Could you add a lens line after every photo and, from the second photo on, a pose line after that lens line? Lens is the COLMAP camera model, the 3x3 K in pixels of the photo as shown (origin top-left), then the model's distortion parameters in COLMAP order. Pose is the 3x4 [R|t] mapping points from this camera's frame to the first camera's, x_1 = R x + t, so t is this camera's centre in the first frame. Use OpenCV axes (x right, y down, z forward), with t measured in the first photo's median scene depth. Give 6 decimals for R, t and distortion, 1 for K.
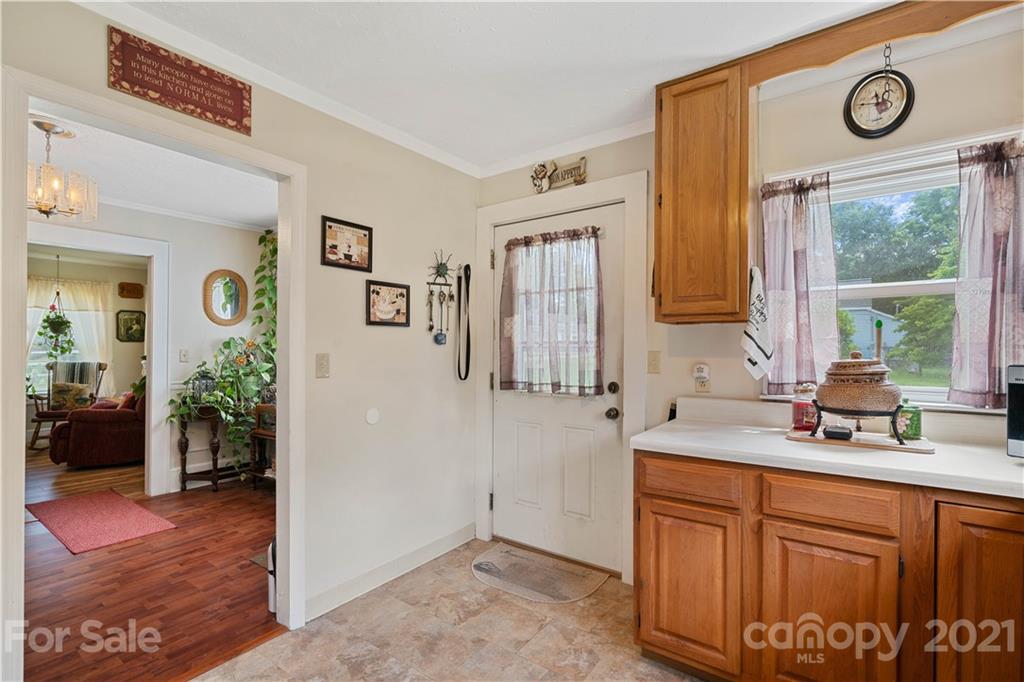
lens RADIAL K [[476.1, 0, 509.4], [0, 476.1, 350.5], [0, 0, 1]] dist [-0.002174, 0.001770]
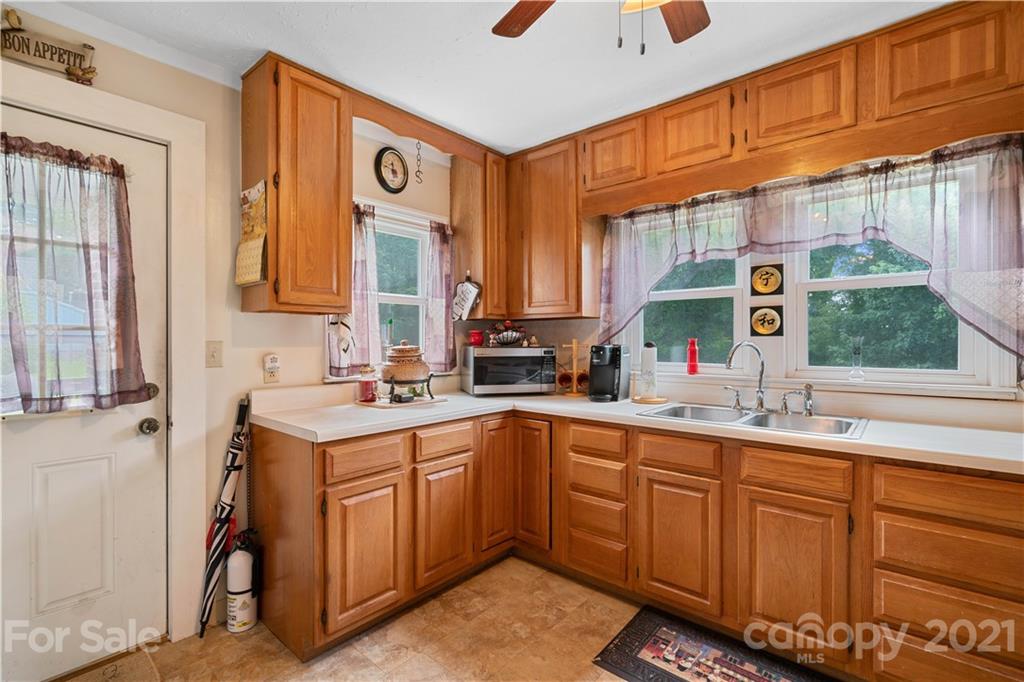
lens RADIAL K [[465.0, 0, 514.9], [0, 465.0, 340.3], [0, 0, 1]] dist [-0.002342, 0.000535]
pose [[0.076234, -0.003862, 0.997082, -0.594849], [0.001493, 0.999992, 0.003760, -0.003269], [-0.997089, 0.001202, 0.076239, 0.498466]]
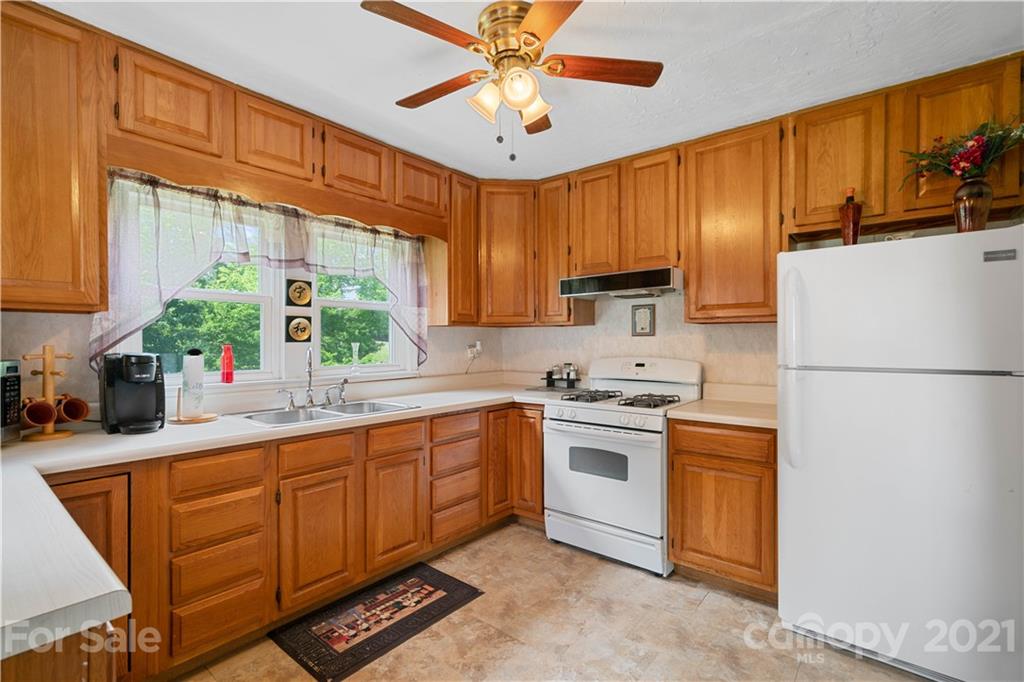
lens RADIAL K [[460.3, 0, 509.9], [0, 460.3, 342.4], [0, 0, 1]] dist [-0.000533, 0.000525]
pose [[-0.998319, -0.000320, 0.057951, -0.059277], [-0.000289, 1.000000, 0.000554, -0.008711], [-0.057951, 0.000536, -0.998319, 1.250779]]
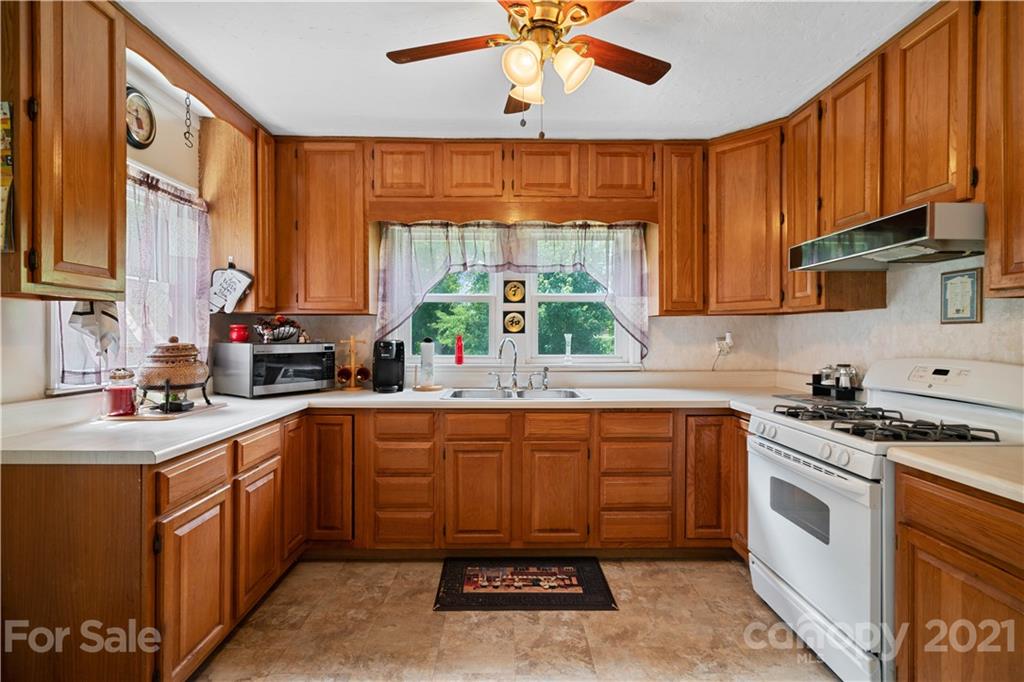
lens RADIAL K [[468.5, 0, 512.2], [0, 468.5, 336.4], [0, 0, 1]] dist [-0.006769, 0.004326]
pose [[-0.606325, -0.005357, 0.795199, -0.639750], [-0.002944, 0.999986, 0.004491, -0.005079], [-0.795212, 0.000382, -0.606332, 0.927663]]
